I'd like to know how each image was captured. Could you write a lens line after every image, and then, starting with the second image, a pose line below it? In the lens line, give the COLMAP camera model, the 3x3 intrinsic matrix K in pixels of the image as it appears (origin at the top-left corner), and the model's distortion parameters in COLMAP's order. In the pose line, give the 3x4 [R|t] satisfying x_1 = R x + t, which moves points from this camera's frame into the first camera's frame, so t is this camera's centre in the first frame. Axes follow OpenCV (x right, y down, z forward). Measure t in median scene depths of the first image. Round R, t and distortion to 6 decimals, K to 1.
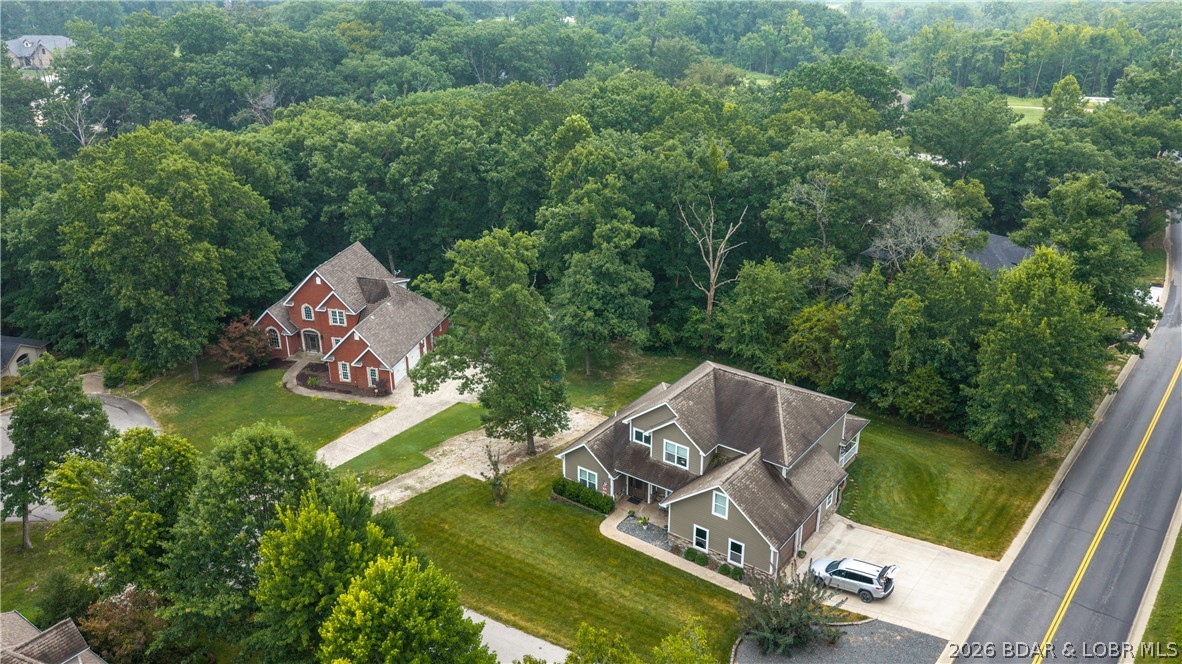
lens RADIAL K [[975.4, 0, 595.2], [0, 975.4, 334.2], [0, 0, 1]] dist [0.013170, -0.036627]
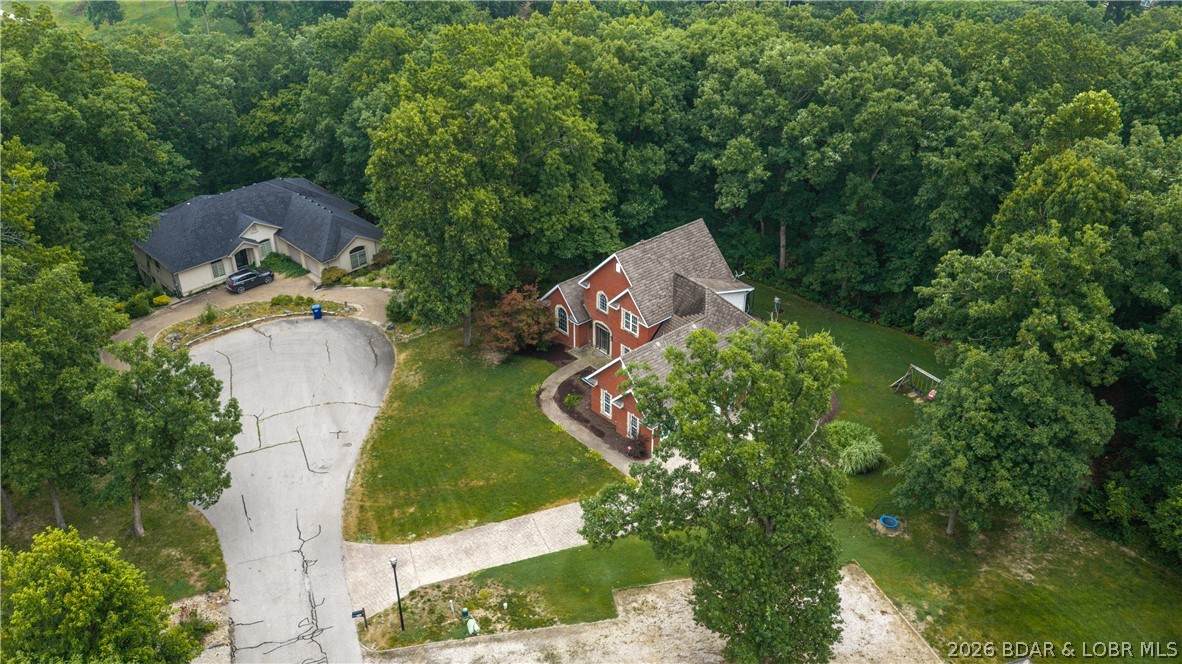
lens RADIAL K [[975.4, 0, 592.2], [0, 975.4, 328.6], [0, 0, 1]] dist [0.013170, -0.036627]
pose [[0.824785, 0.296477, -0.481489, 0.063945], [-0.231729, 0.953955, 0.190449, -0.143136], [0.515782, -0.045504, 0.855510, 0.356751]]
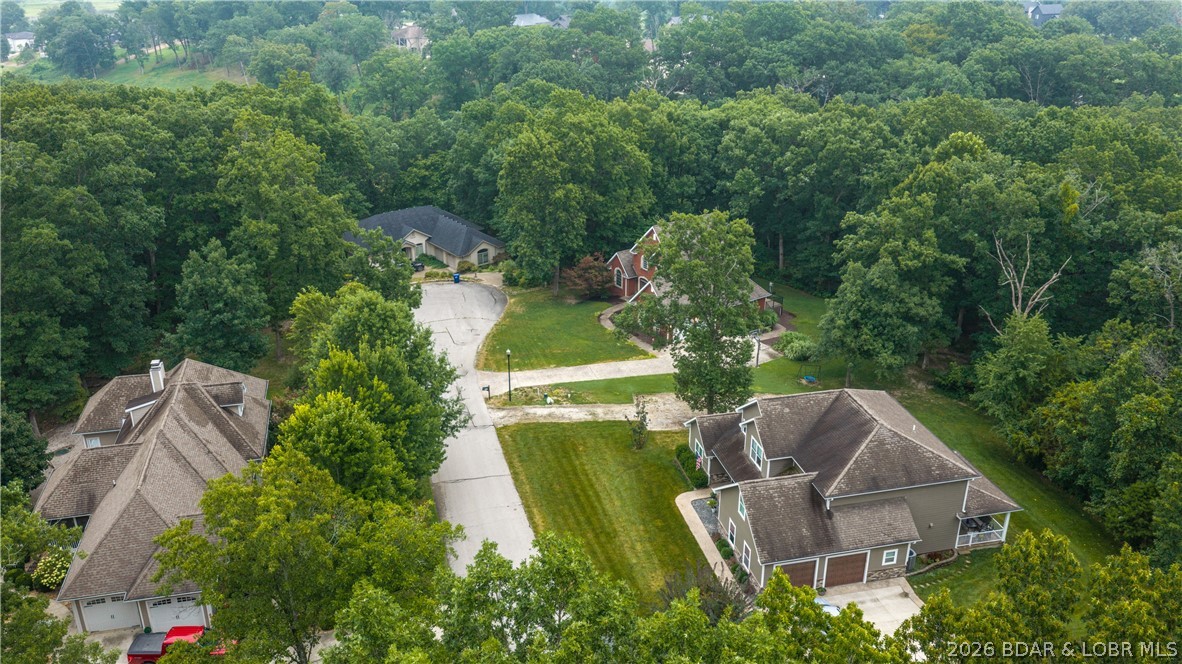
lens RADIAL K [[975.4, 0, 591.0], [0, 975.4, 334.9], [0, 0, 1]] dist [0.013170, -0.036627]
pose [[0.760500, 0.268804, -0.591088, 0.357176], [-0.268514, 0.959001, 0.090644, -0.027685], [0.591219, 0.089781, 0.801498, 0.052168]]
